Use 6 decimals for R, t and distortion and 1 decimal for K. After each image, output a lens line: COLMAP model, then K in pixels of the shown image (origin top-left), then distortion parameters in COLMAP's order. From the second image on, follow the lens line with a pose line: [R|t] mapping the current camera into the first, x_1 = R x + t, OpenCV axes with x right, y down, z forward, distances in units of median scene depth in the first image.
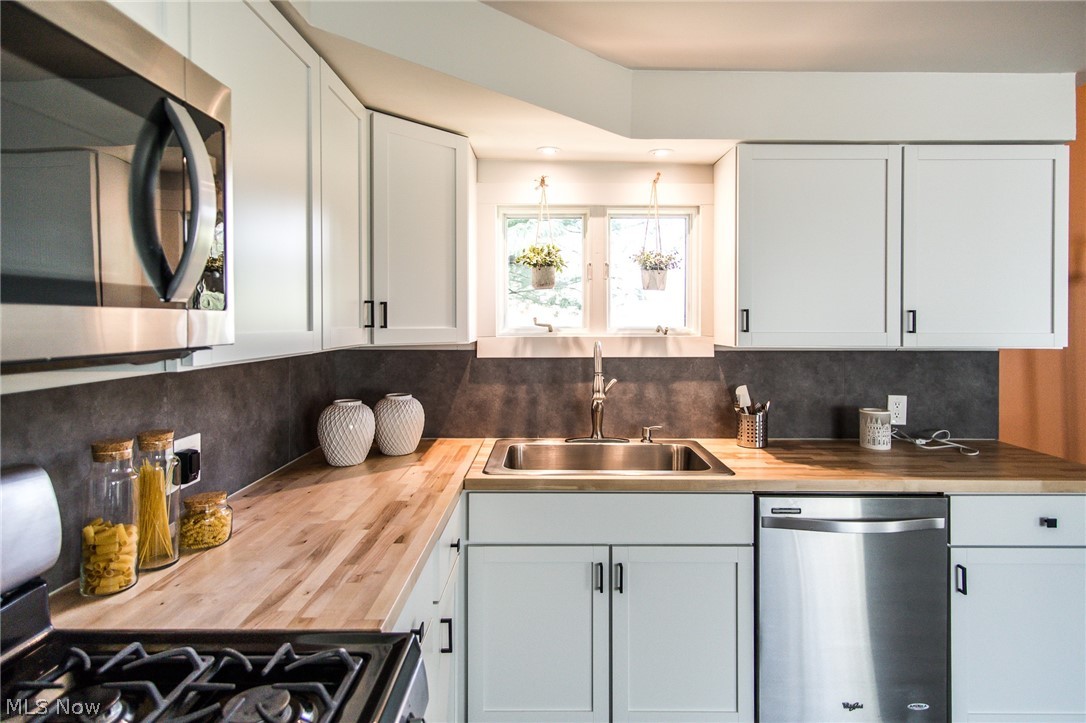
lens RADIAL K [[571.5, 0, 523.7], [0, 571.5, 319.3], [0, 0, 1]] dist [0.001808, 0.001296]
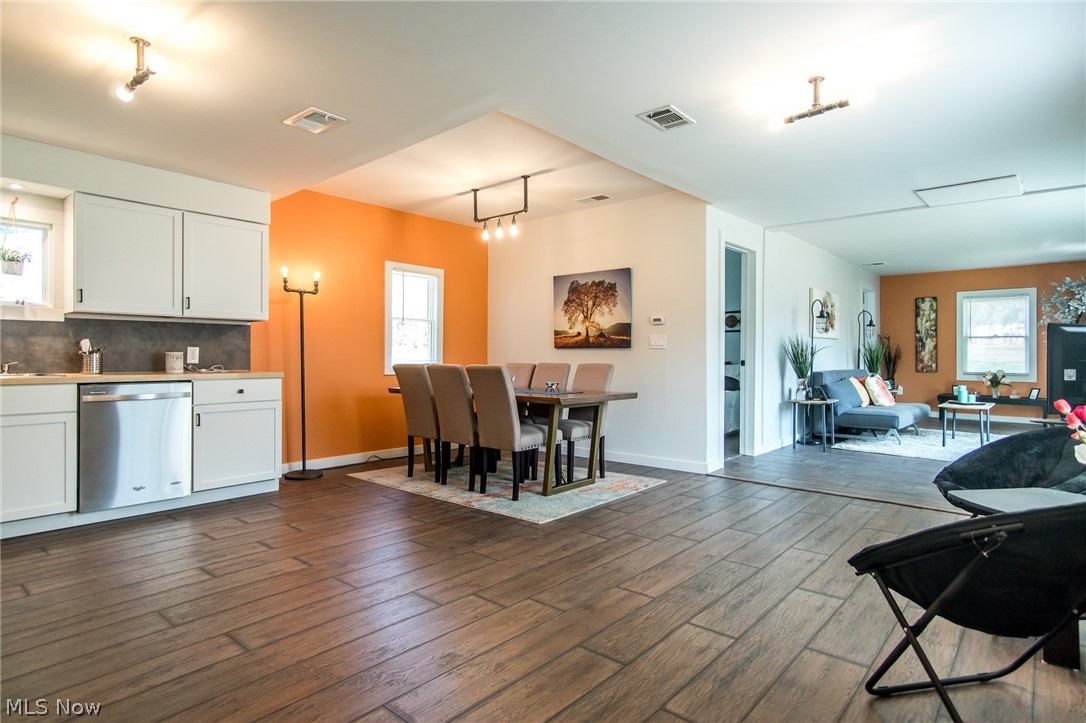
lens RADIAL K [[587.6, 0, 547.1], [0, 587.6, 352.9], [0, 0, 1]] dist [0.003947, 0.001474]
pose [[0.622052, -0.001485, 0.782975, -0.113747], [0.004438, 0.999989, -0.001629, 0.162923], [-0.782964, 0.004488, 0.622051, -1.067919]]
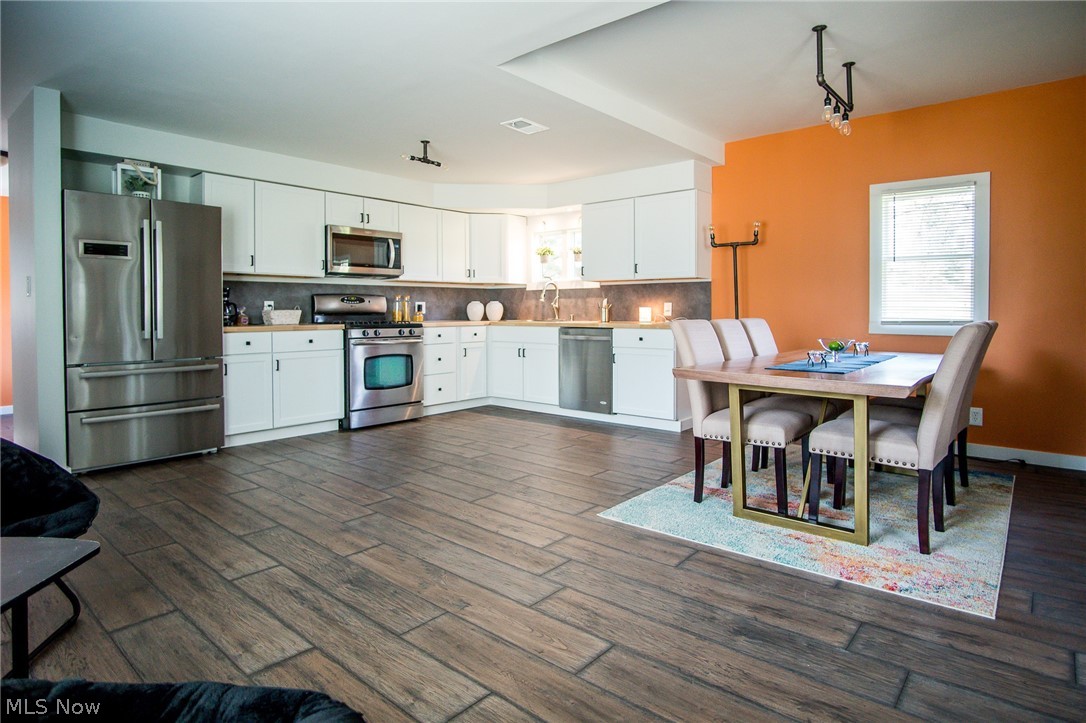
lens RADIAL K [[628.1, 0, 581.7], [0, 628.1, 317.3], [0, 0, 1]] dist [-0.023682, 0.001217]
pose [[0.781820, -0.001177, -0.623503, 1.968179], [0.006895, 0.999953, 0.006758, 0.175840], [0.623466, -0.009582, 0.781791, -1.161247]]
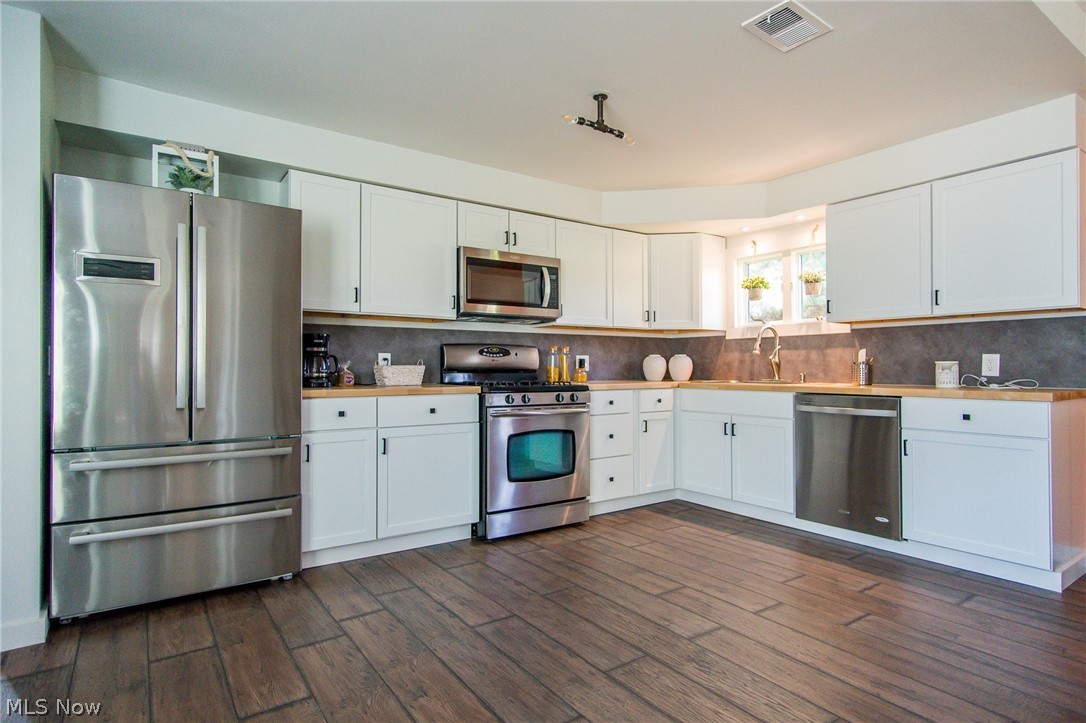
lens RADIAL K [[592.7, 0, 564.5], [0, 592.7, 362.8], [0, 0, 1]] dist [0.003716, 0.001020]
pose [[0.599070, -0.013856, -0.800576, 1.195459], [0.003131, 0.999883, -0.014963, 0.174996], [0.800690, 0.006458, 0.599044, -0.645128]]
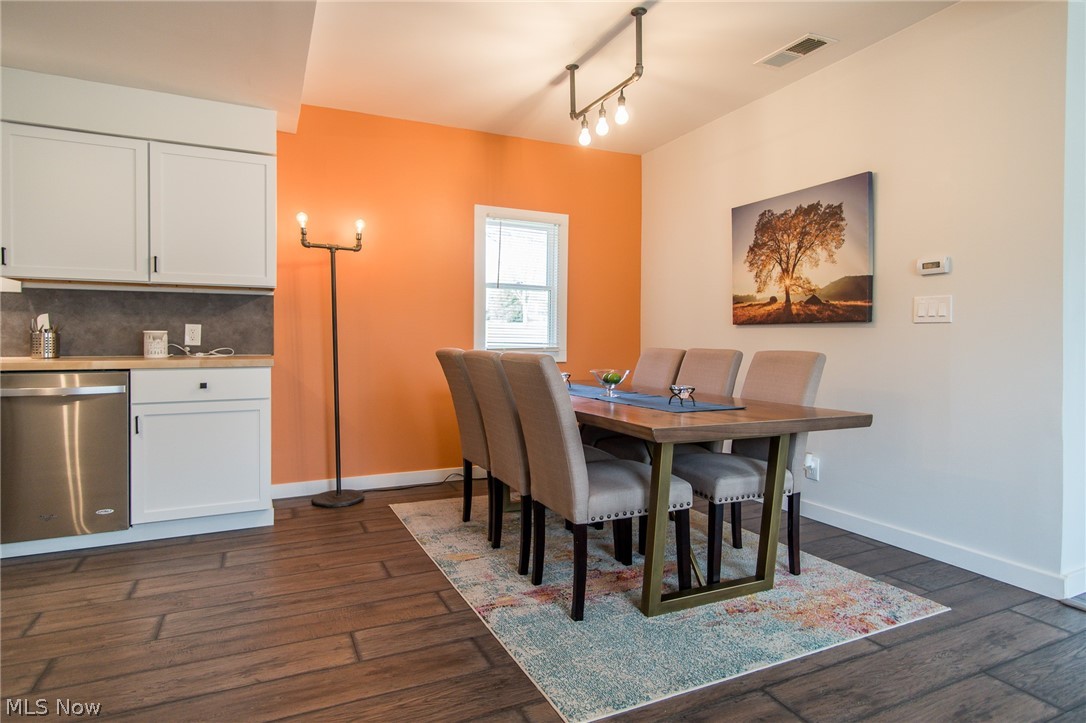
lens RADIAL K [[577.3, 0, 516.9], [0, 577.3, 343.9], [0, 0, 1]] dist [0.005005, 0.002005]
pose [[0.906003, -0.007991, 0.423197, 0.790430], [0.003631, 0.999932, 0.011109, 0.171828], [-0.423256, -0.008528, 0.905970, -0.635699]]
